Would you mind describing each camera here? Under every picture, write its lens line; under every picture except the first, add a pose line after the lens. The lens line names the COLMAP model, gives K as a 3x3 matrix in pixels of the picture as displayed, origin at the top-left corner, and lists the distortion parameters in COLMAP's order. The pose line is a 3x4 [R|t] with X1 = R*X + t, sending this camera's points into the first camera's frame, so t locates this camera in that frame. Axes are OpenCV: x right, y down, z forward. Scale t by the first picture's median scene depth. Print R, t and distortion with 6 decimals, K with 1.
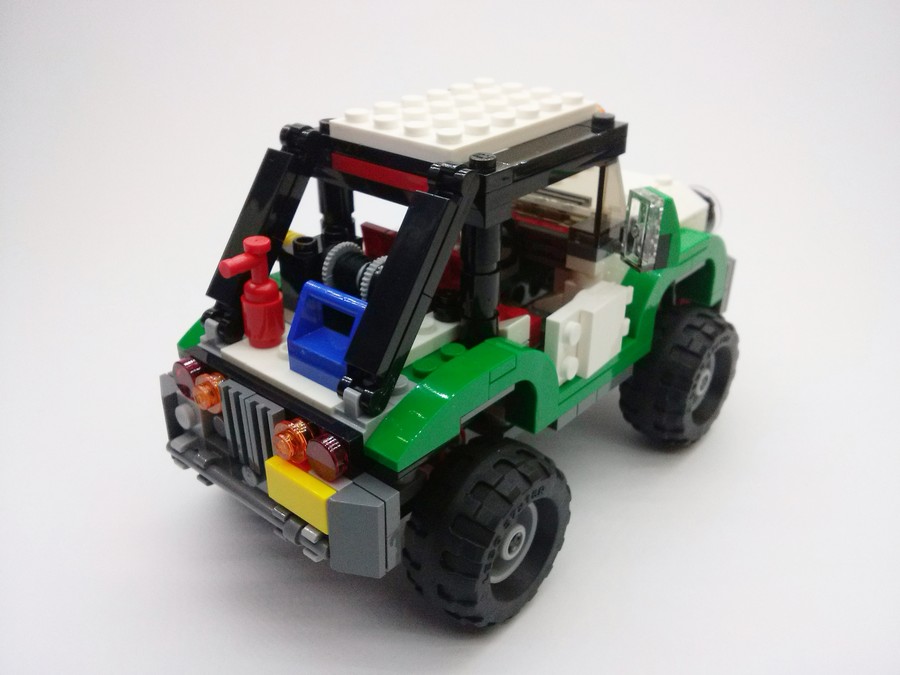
lens RADIAL K [[830.7, 0, 450.8], [0, 830.7, 338.4], [0, 0, 1]] dist [0.001948, 0.000000]
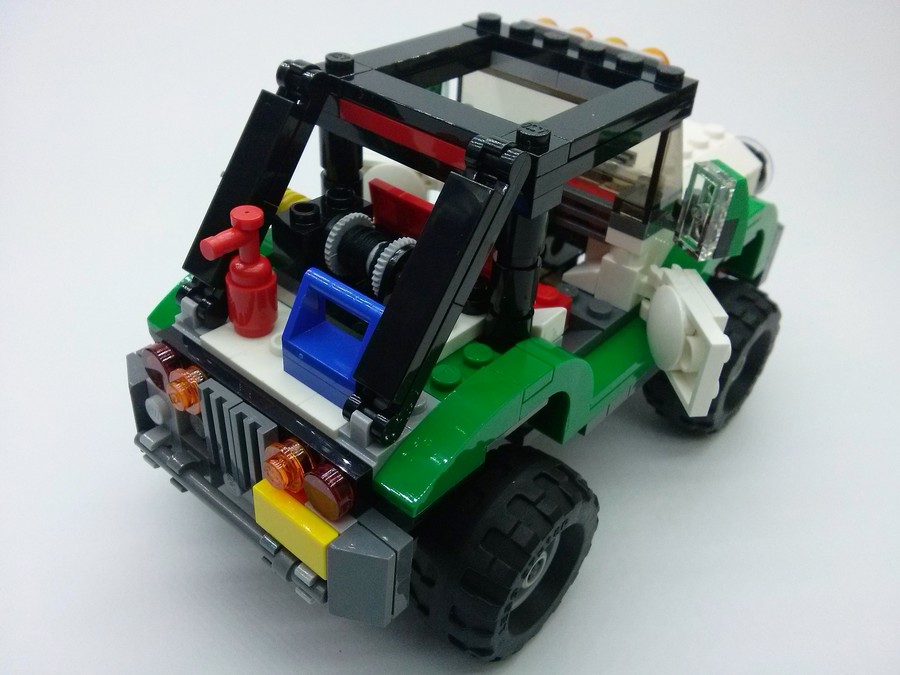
lens RADIAL K [[830.7, 0, 447.2], [0, 830.7, 331.2], [0, 0, 1]] dist [0.001948, 0.000000]
pose [[0.998369, 0.047475, 0.031717, -0.054771], [-0.051135, 0.990604, 0.126842, -0.110023], [-0.025397, -0.128257, 0.991416, 0.163337]]
